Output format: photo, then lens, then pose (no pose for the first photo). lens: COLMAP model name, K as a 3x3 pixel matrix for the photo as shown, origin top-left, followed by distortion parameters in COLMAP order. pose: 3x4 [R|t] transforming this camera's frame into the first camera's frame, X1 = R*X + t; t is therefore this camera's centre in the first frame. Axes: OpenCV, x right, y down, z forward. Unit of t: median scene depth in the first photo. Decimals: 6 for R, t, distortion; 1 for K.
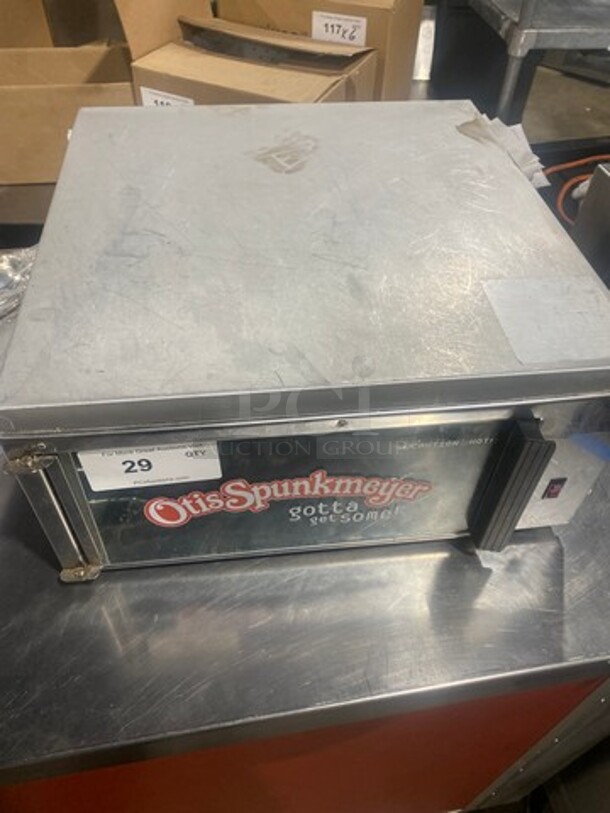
lens RADIAL K [[608.8, 0, 296.5], [0, 608.8, 382.8], [0, 0, 1]] dist [0.026013, -0.002342]
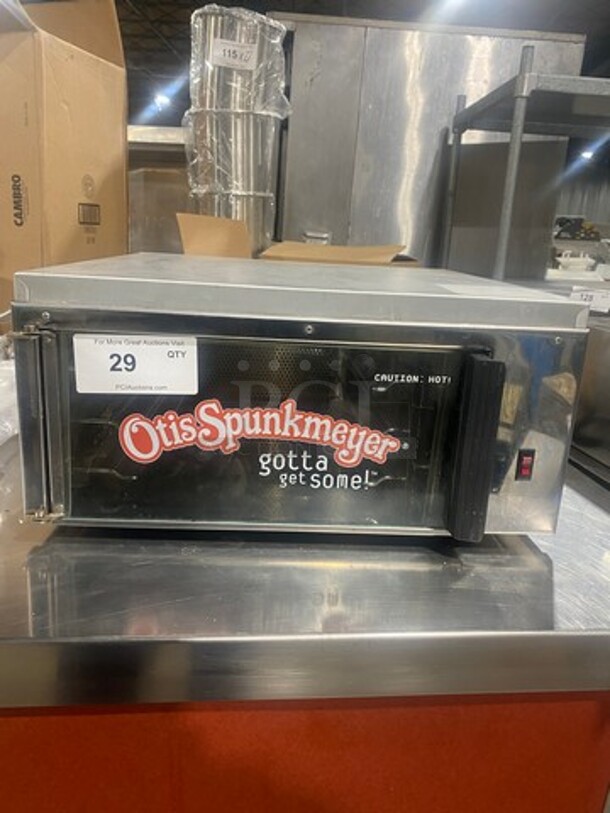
lens RADIAL K [[608.8, 0, 307.4], [0, 608.8, 406.4], [0, 0, 1]] dist [0.026013, -0.002342]
pose [[0.997671, 0.049744, -0.046676, 0.115737], [-0.066565, 0.859495, -0.506792, 0.670353], [0.014908, 0.508718, 0.860804, 0.085077]]
